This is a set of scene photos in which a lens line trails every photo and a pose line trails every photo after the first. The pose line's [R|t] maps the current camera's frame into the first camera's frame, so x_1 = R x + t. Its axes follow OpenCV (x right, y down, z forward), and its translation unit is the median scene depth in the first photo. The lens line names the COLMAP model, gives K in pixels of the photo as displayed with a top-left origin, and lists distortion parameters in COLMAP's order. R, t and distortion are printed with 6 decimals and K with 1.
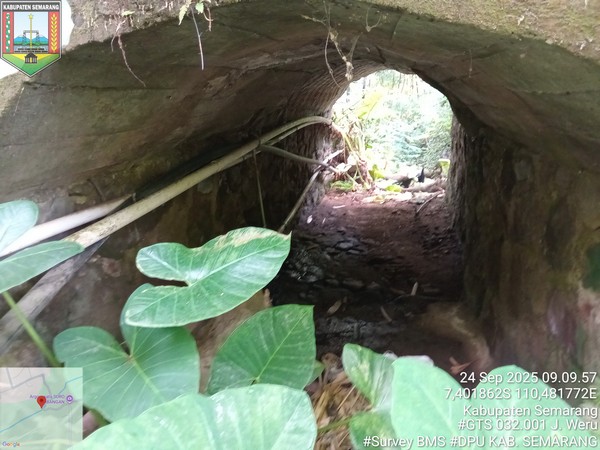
lens RADIAL K [[453.8, 0, 299.3], [0, 453.8, 235.4], [0, 0, 1]] dist [0.056714, -0.116155]
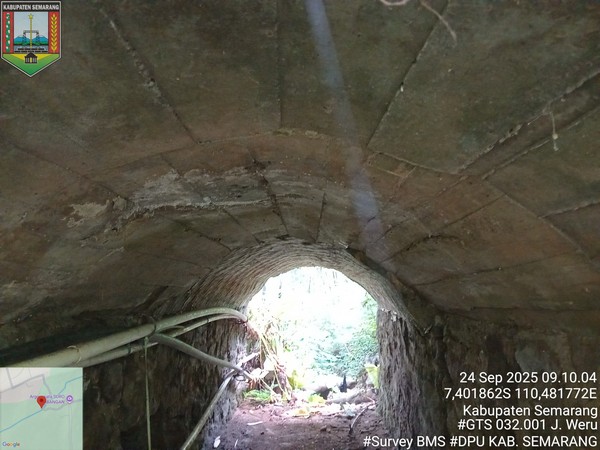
lens RADIAL K [[453.8, 0, 299.3], [0, 453.8, 235.4], [0, 0, 1]] dist [0.056714, -0.116155]
pose [[0.980871, 0.056892, 0.186161, -0.003970], [0.030772, 0.898995, -0.436877, -0.007903], [-0.192212, 0.434248, 0.880047, 0.150784]]
